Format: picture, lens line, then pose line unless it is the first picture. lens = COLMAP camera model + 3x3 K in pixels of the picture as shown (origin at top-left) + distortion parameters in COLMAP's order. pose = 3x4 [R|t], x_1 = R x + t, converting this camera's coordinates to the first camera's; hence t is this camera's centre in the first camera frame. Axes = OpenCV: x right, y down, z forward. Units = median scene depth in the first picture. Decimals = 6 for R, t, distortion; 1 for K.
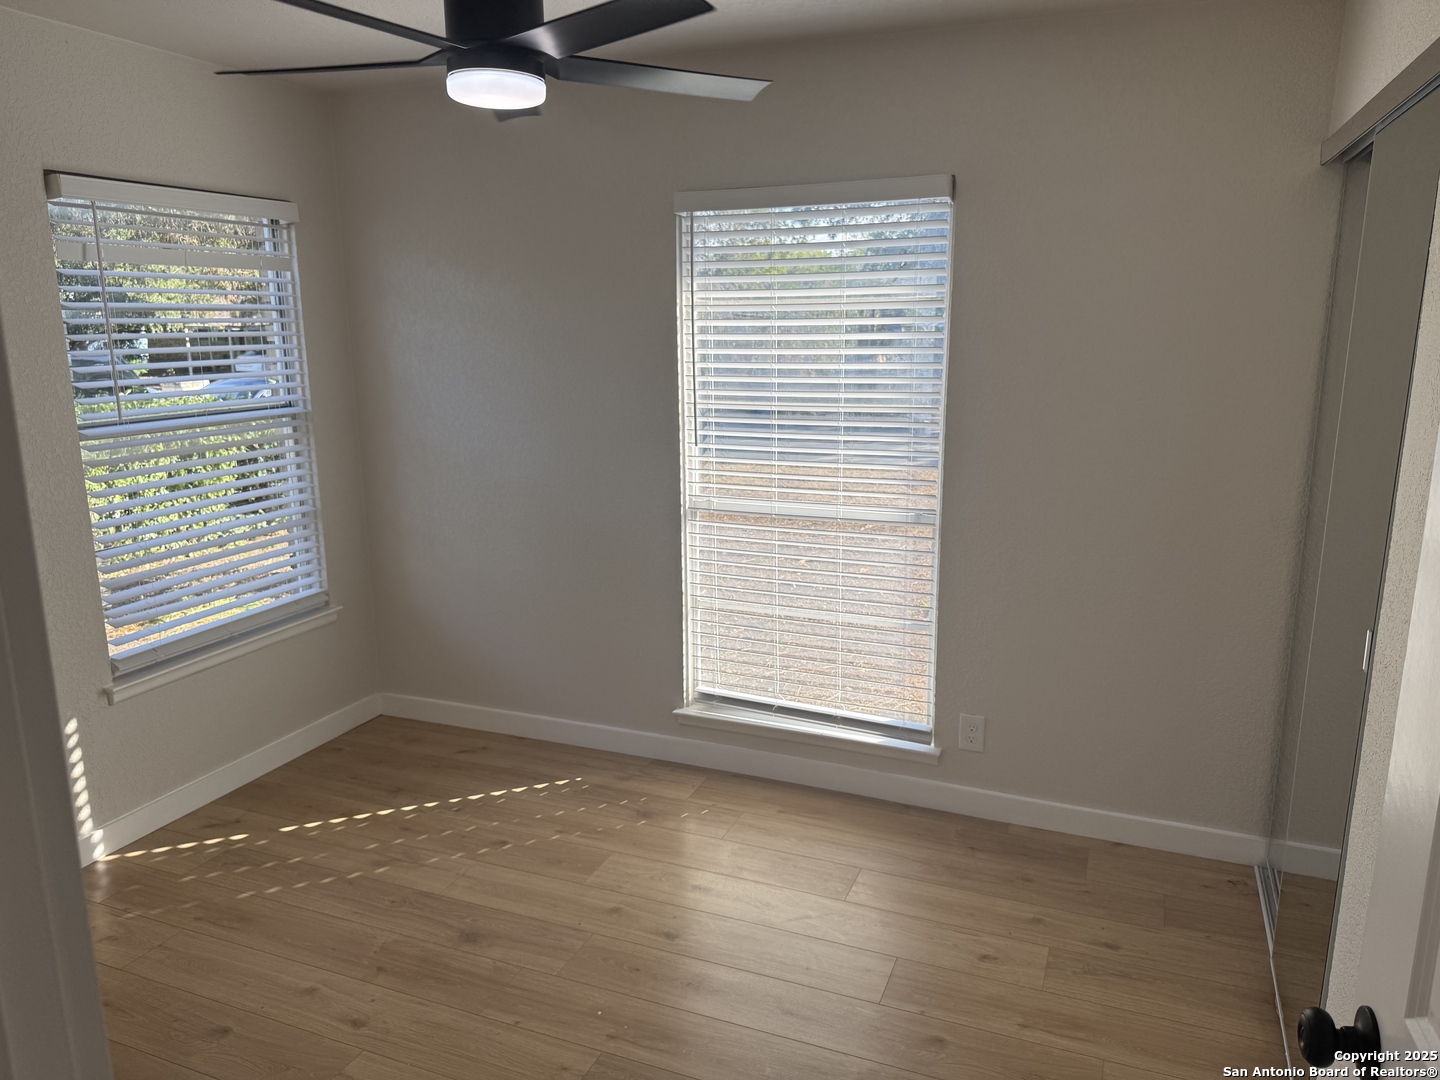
lens RADIAL K [[1019.5, 0, 724.6], [0, 1019.5, 539.9], [0, 0, 1]] dist [0.071317, -0.086012]
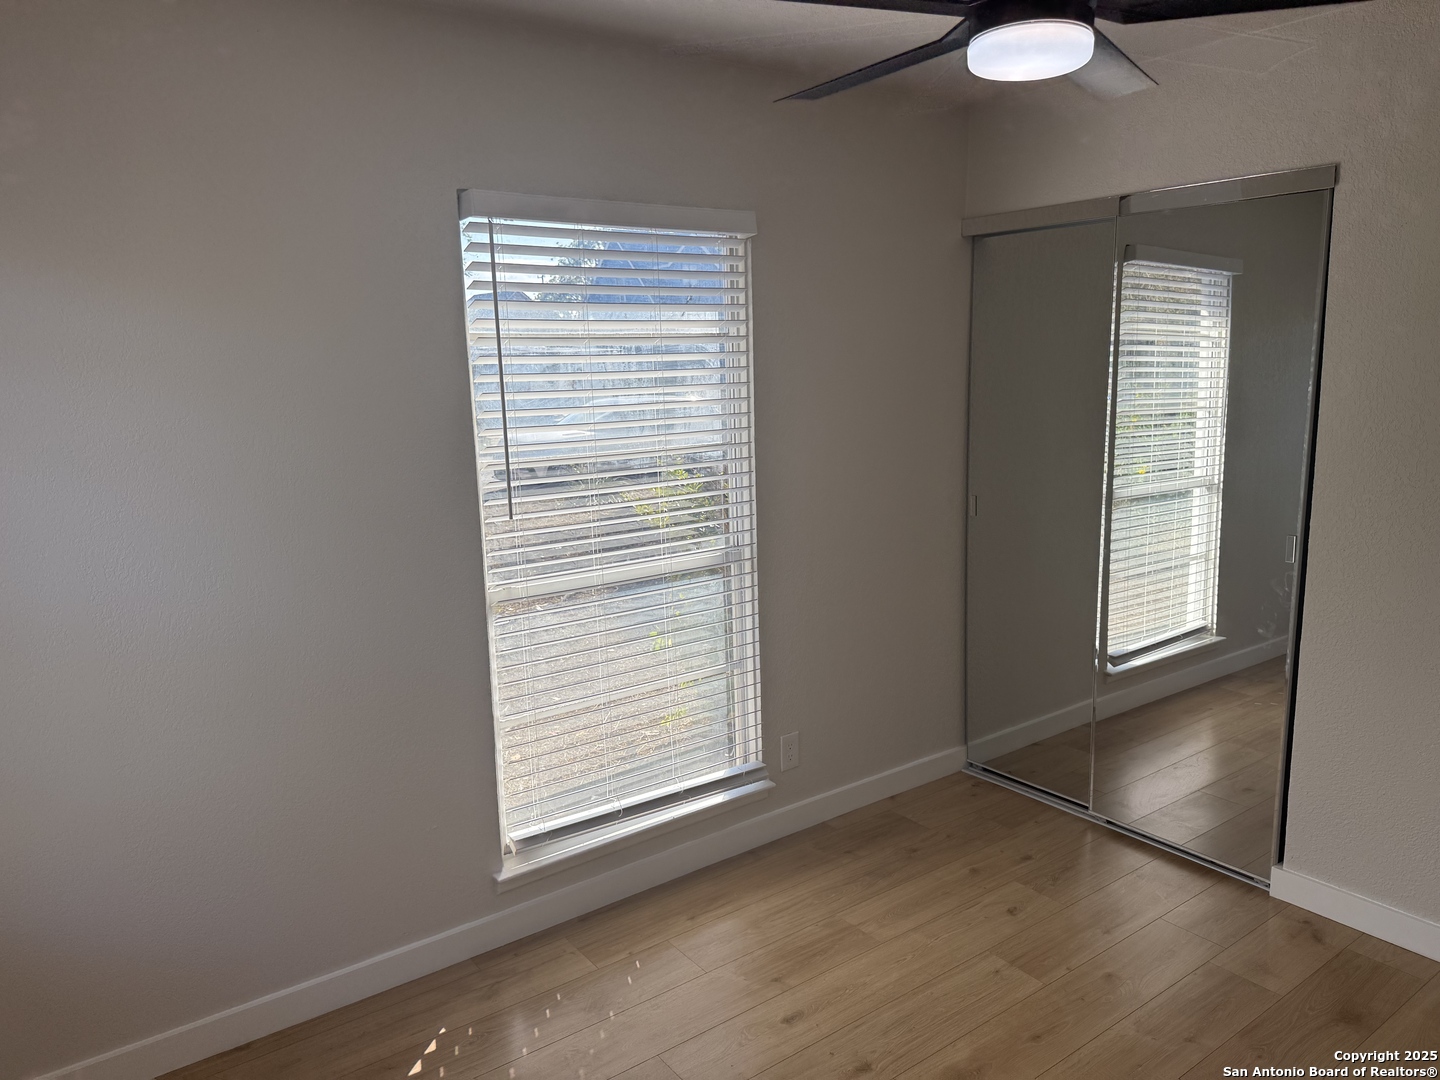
lens RADIAL K [[1019.5, 0, 734.0], [0, 1019.5, 531.0], [0, 0, 1]] dist [0.071317, -0.086012]
pose [[0.513054, -0.151227, 0.844930, -0.644076], [0.198121, 0.978641, 0.054857, -0.100545], [-0.835179, 0.139254, 0.532057, 0.486875]]
